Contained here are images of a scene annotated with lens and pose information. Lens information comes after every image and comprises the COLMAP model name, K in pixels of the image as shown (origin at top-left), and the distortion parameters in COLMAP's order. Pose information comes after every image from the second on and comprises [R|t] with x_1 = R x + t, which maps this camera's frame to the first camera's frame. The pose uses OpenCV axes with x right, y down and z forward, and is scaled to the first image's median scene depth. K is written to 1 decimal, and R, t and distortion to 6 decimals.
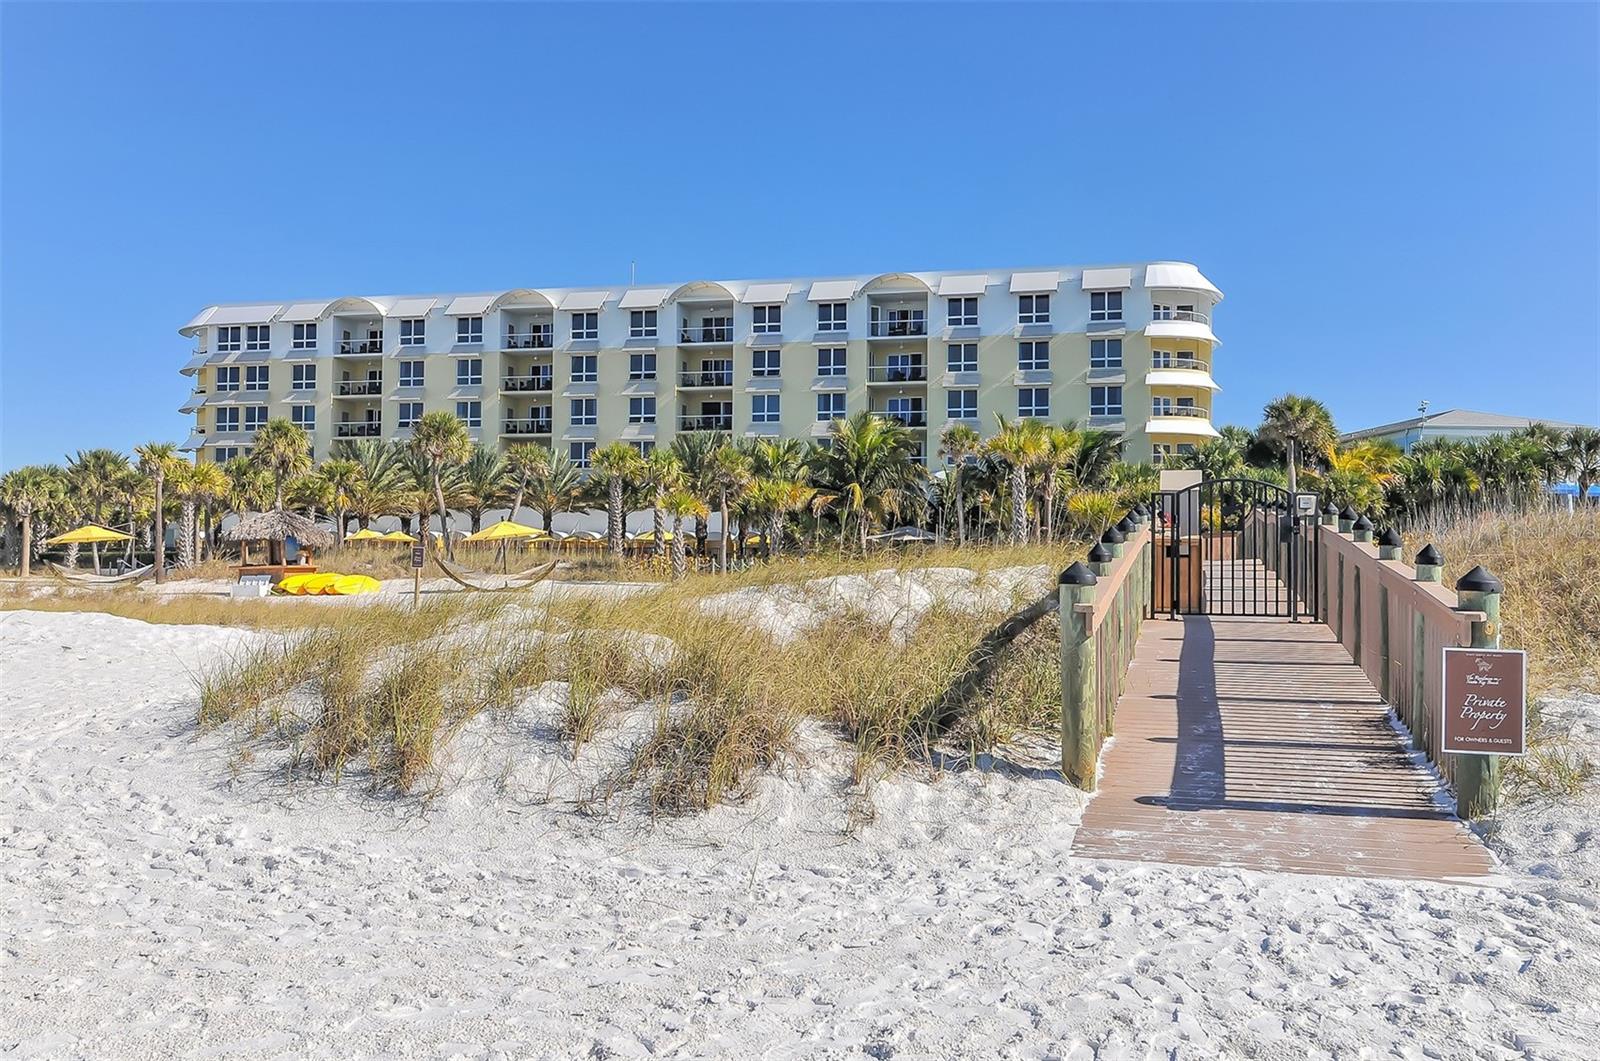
lens RADIAL K [[1292.3, 0, 801.5], [0, 1292.3, 527.1], [0, 0, 1]] dist [0.010545, -0.004372]
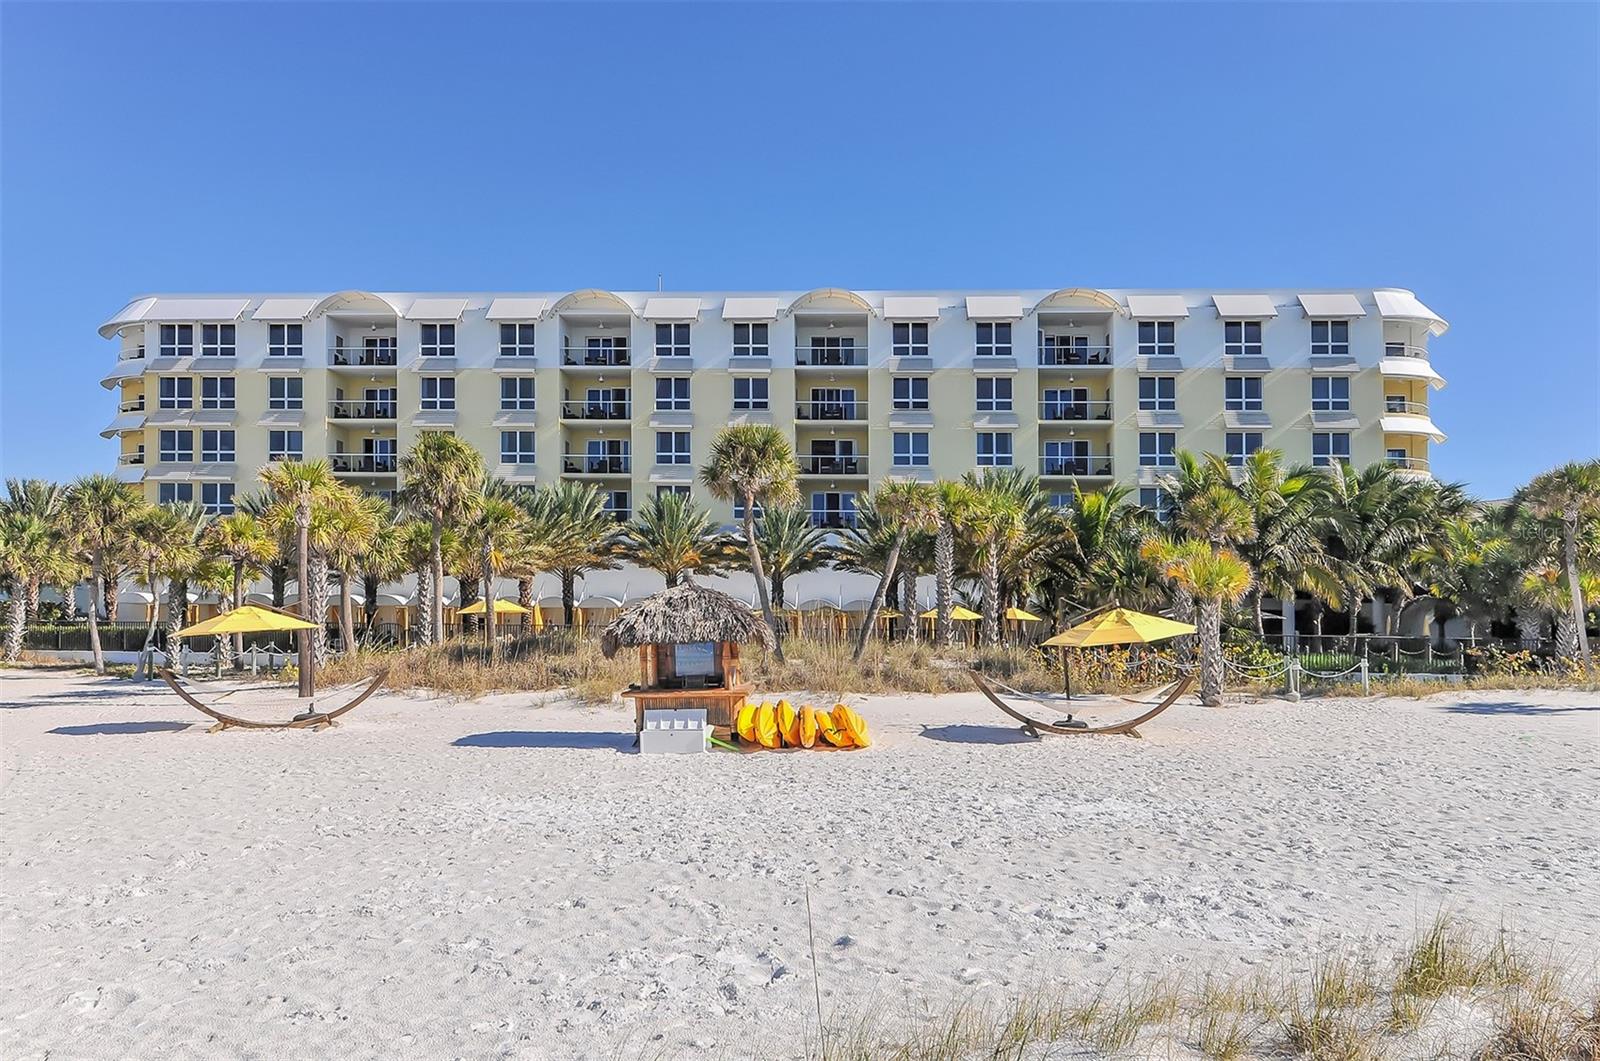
lens RADIAL K [[1538.3, 0, 798.4], [0, 1538.3, 534.6], [0, 0, 1]] dist [0.028593, 0.000000]
pose [[0.989138, 0.016119, 0.146104, -0.223230], [-0.010618, 0.999208, -0.038353, -0.000597], [-0.146606, 0.036385, 0.988526, 0.056033]]
